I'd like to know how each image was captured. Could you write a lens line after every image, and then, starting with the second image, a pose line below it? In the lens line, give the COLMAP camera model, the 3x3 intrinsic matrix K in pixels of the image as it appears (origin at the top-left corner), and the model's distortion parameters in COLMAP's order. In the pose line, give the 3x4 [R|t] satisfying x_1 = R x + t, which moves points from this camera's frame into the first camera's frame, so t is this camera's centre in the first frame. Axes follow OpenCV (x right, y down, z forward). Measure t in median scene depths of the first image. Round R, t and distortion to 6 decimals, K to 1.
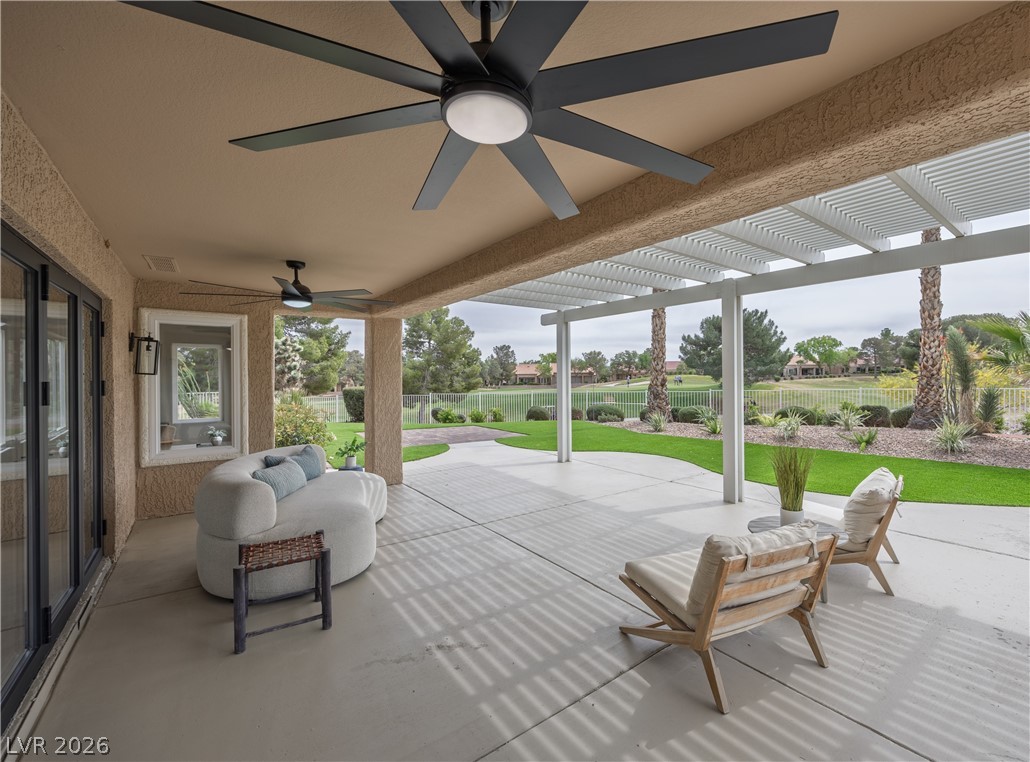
lens RADIAL K [[362.8, 0, 505.5], [0, 362.8, 380.4], [0, 0, 1]] dist [-0.001697, -0.000089]
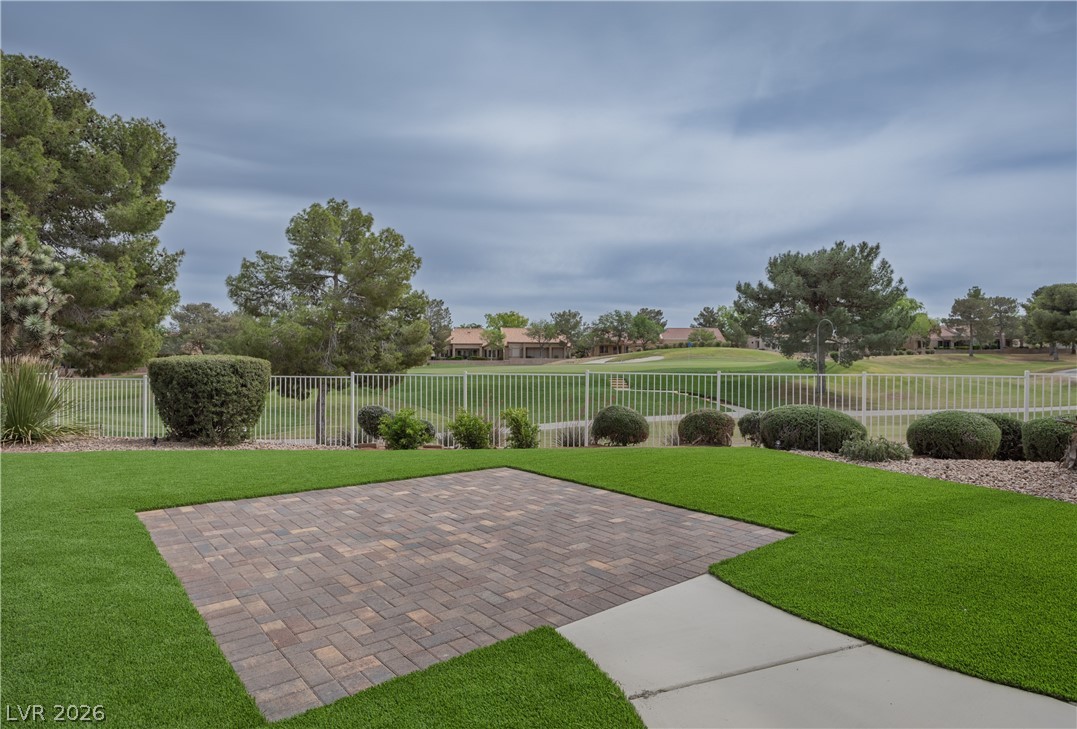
lens RADIAL K [[702.7, 0, 541.7], [0, 702.7, 355.9], [0, 0, 1]] dist [-0.000180, 0.000083]
pose [[0.997374, 0.013458, 0.071167, 0.097874], [-0.014170, 0.999854, 0.009519, -0.008154], [-0.071029, -0.010502, 0.997419, -0.292431]]
